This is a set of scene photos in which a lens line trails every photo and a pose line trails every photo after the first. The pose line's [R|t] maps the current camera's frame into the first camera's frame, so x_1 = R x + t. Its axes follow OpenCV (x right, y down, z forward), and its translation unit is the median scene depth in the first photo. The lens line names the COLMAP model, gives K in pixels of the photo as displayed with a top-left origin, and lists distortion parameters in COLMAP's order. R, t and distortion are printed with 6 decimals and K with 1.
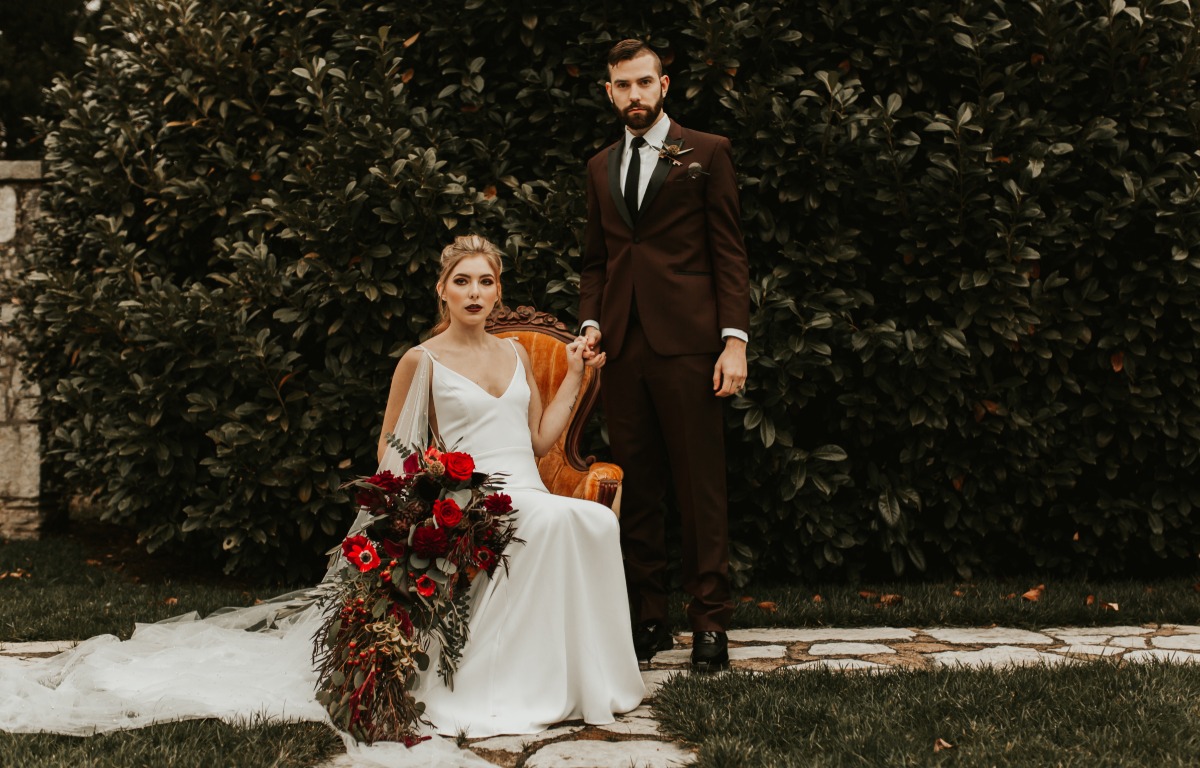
lens RADIAL K [[1388.6, 0, 599.6], [0, 1388.6, 420.6], [0, 0, 1]] dist [0.050880, 0.007359]
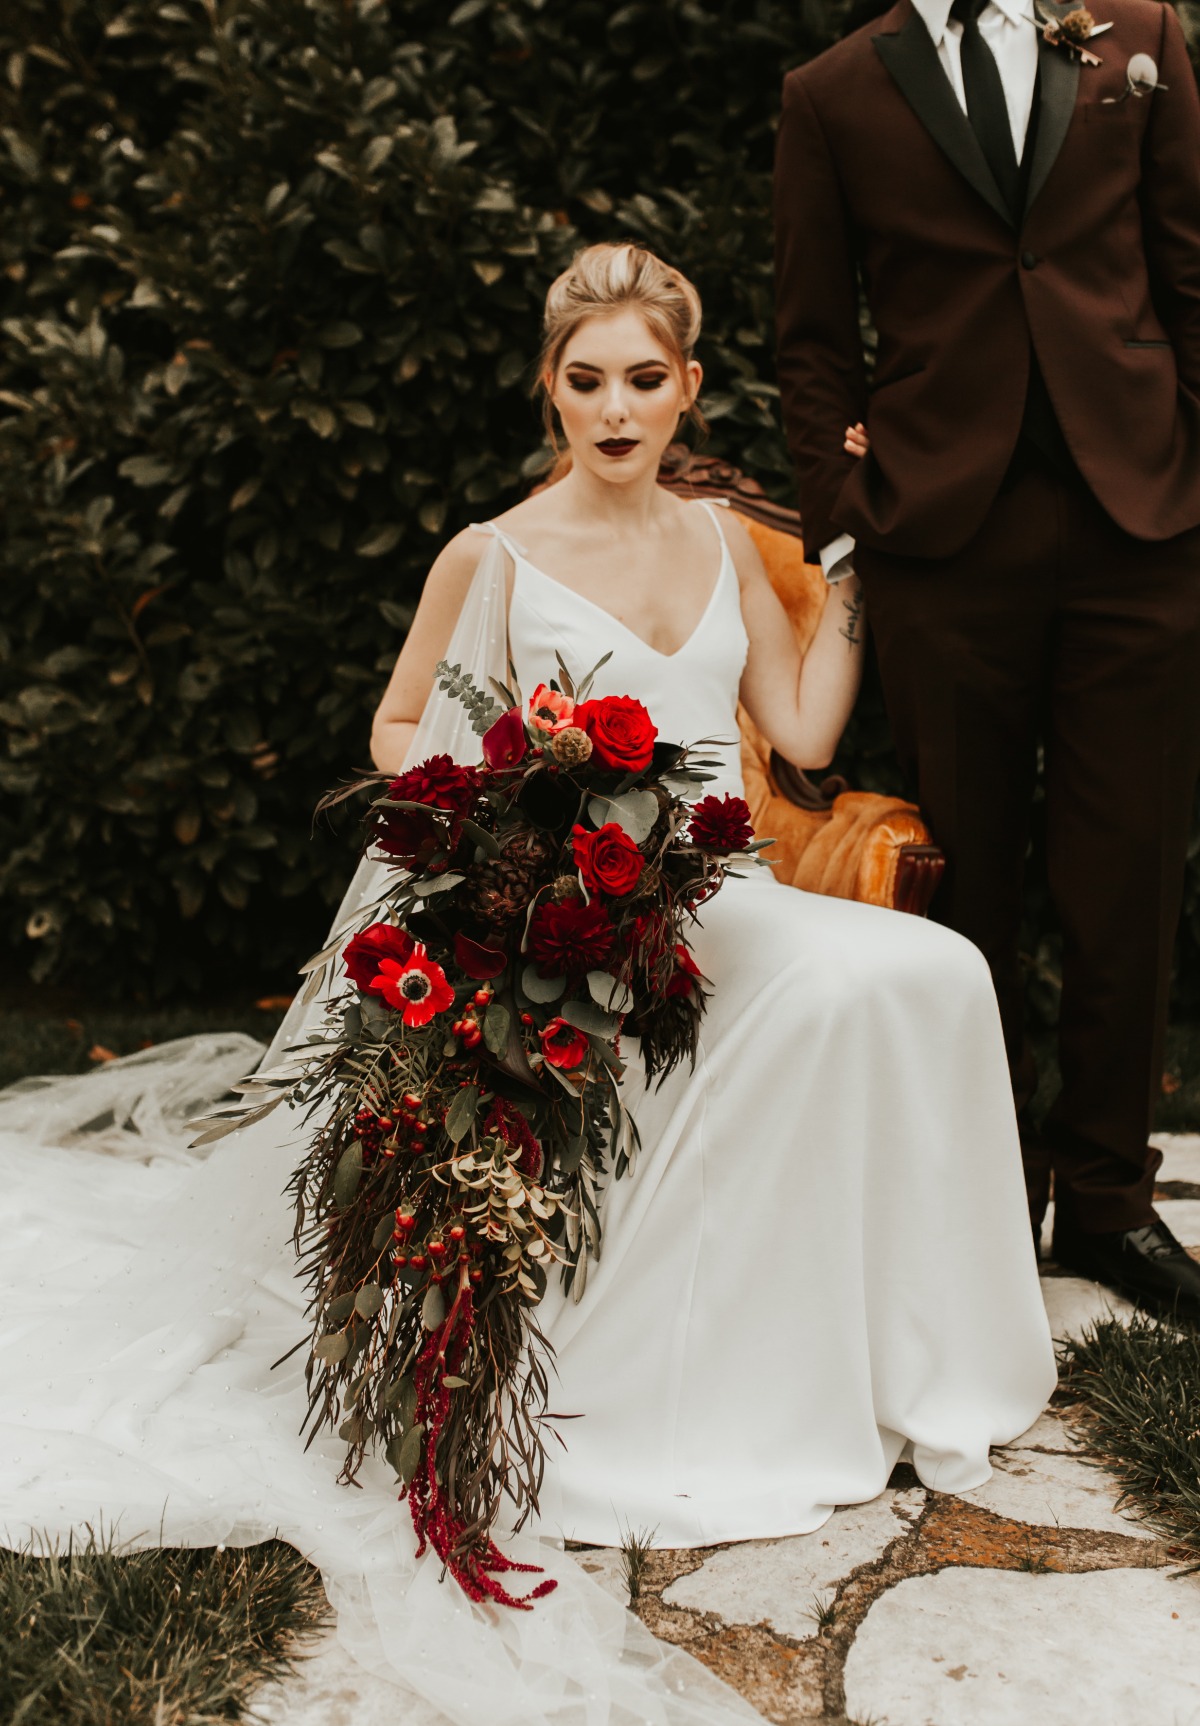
lens RADIAL K [[1832.9, 0, 600.4], [0, 1832.9, 798.3], [0, 0, 1]] dist [-0.001953, 0.036529]
pose [[0.999726, 0.002742, 0.023245, -0.081184], [-0.004583, 0.996821, 0.079537, -0.012364], [-0.022953, -0.079622, 0.996561, 0.350997]]
